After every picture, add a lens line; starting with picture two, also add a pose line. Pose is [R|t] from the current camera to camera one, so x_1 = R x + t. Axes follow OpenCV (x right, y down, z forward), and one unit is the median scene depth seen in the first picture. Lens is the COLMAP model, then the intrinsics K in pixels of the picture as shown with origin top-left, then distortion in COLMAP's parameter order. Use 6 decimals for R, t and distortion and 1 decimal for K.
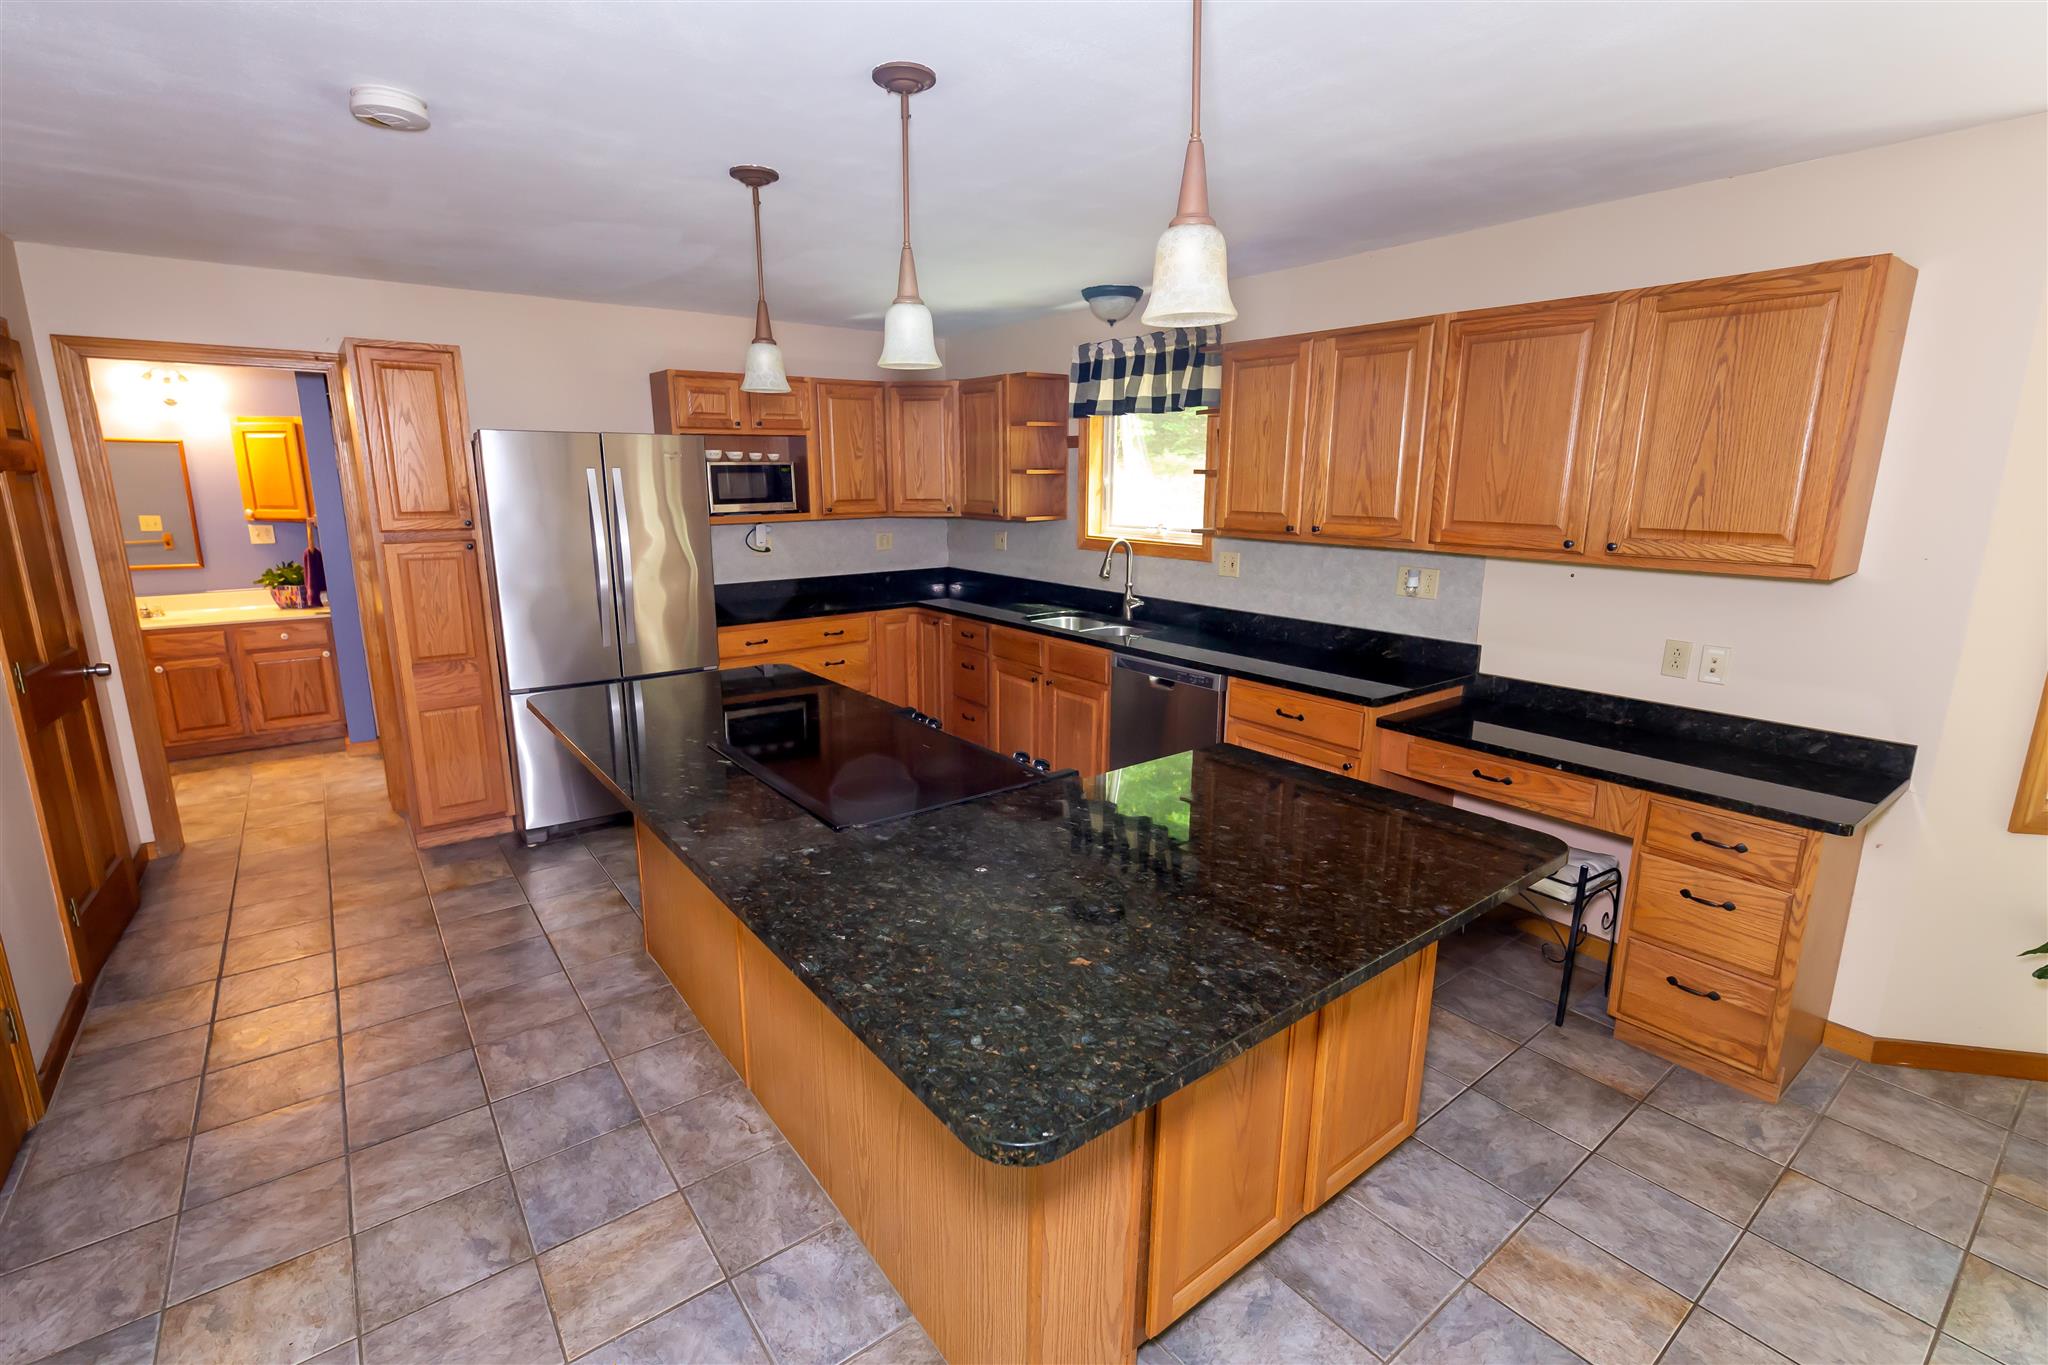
lens RADIAL K [[915.5, 0, 1013.9], [0, 915.5, 674.8], [0, 0, 1]] dist [-0.001578, -0.000642]
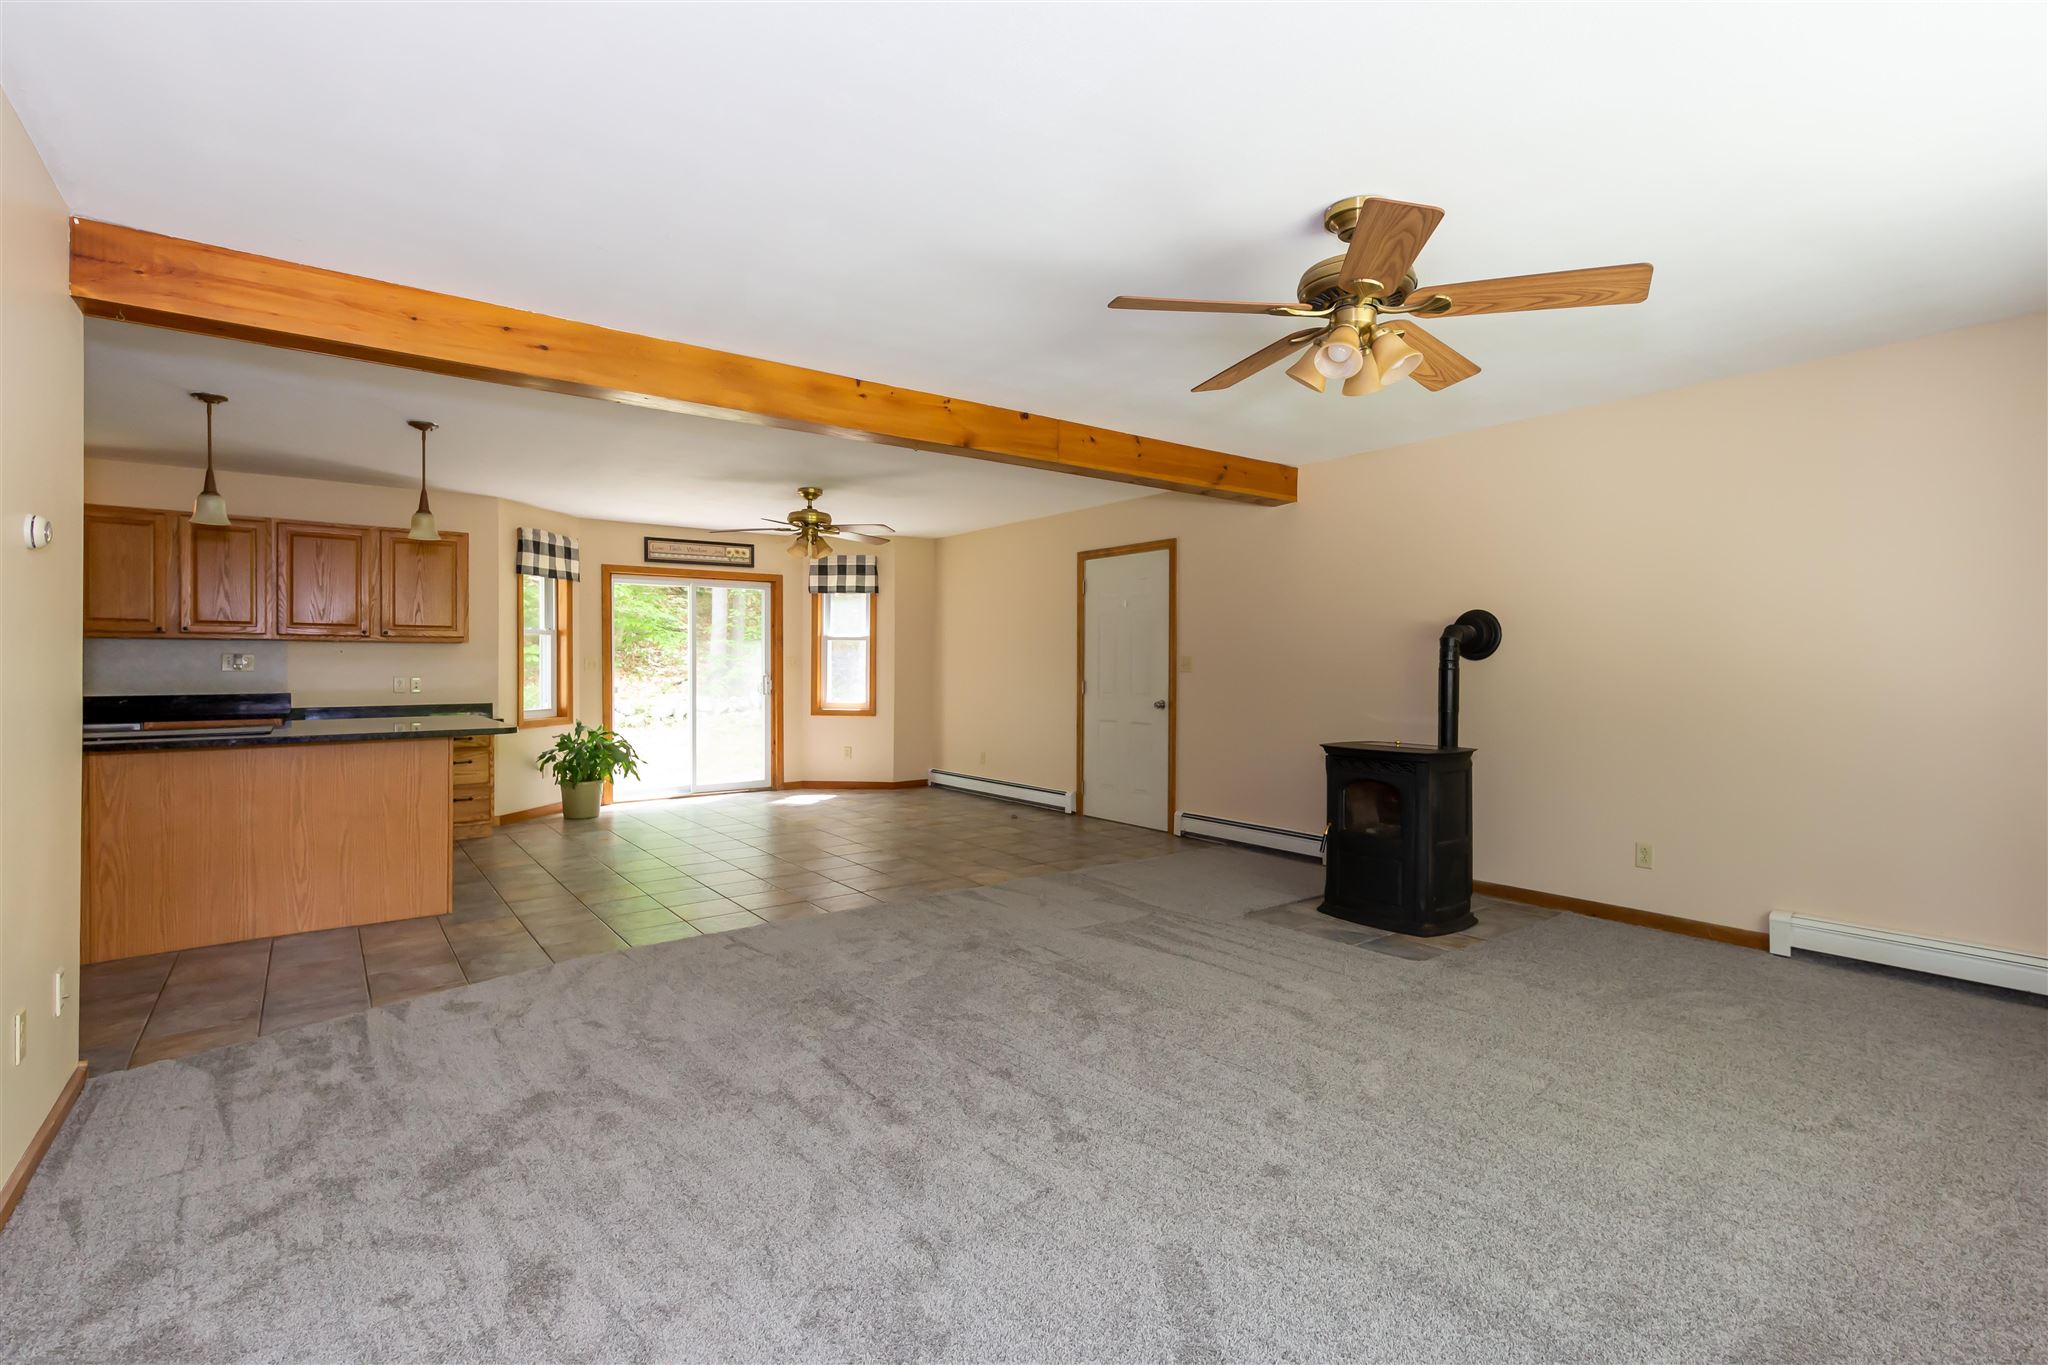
lens RADIAL K [[931.6, 0, 1023.6], [0, 931.6, 672.8], [0, 0, 1]] dist [0.000295, 0.000354]
pose [[-0.000047, -0.015794, 0.999875, -1.377133], [0.208792, 0.977838, 0.015455, 0.210318], [-0.977960, 0.208767, 0.003252, -0.456621]]
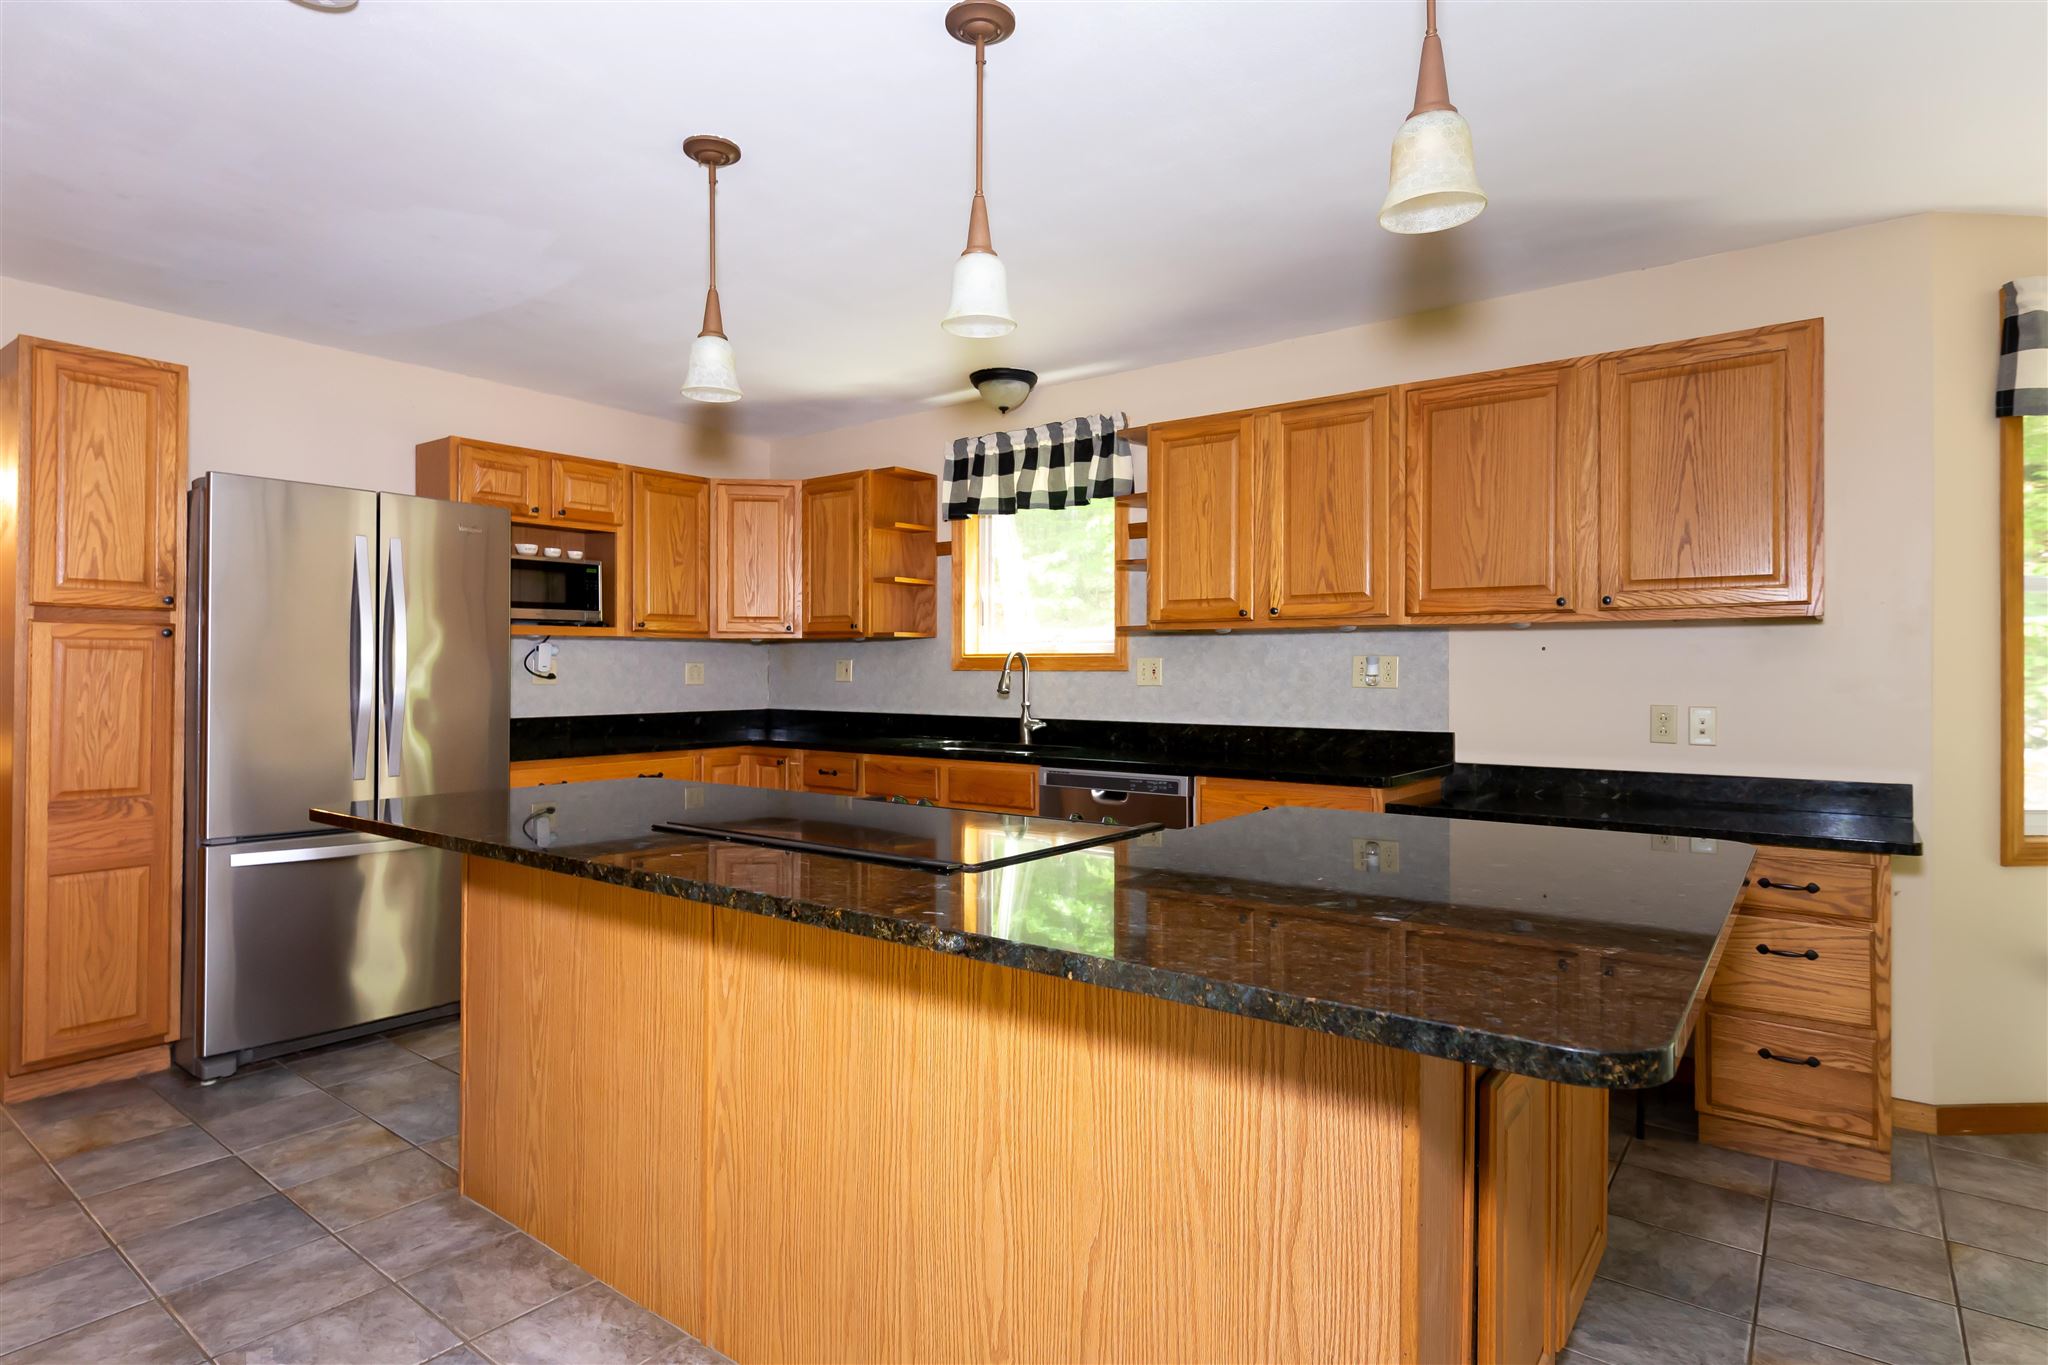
lens RADIAL K [[1073.4, 0, 999.4], [0, 1073.4, 668.2], [0, 0, 1]] dist [0.002378, -0.001213]
pose [[0.967483, 0.000762, 0.252935, -0.211638], [0.054504, 0.975875, -0.211417, 0.110508], [-0.246994, 0.218328, 0.944101, 0.076588]]
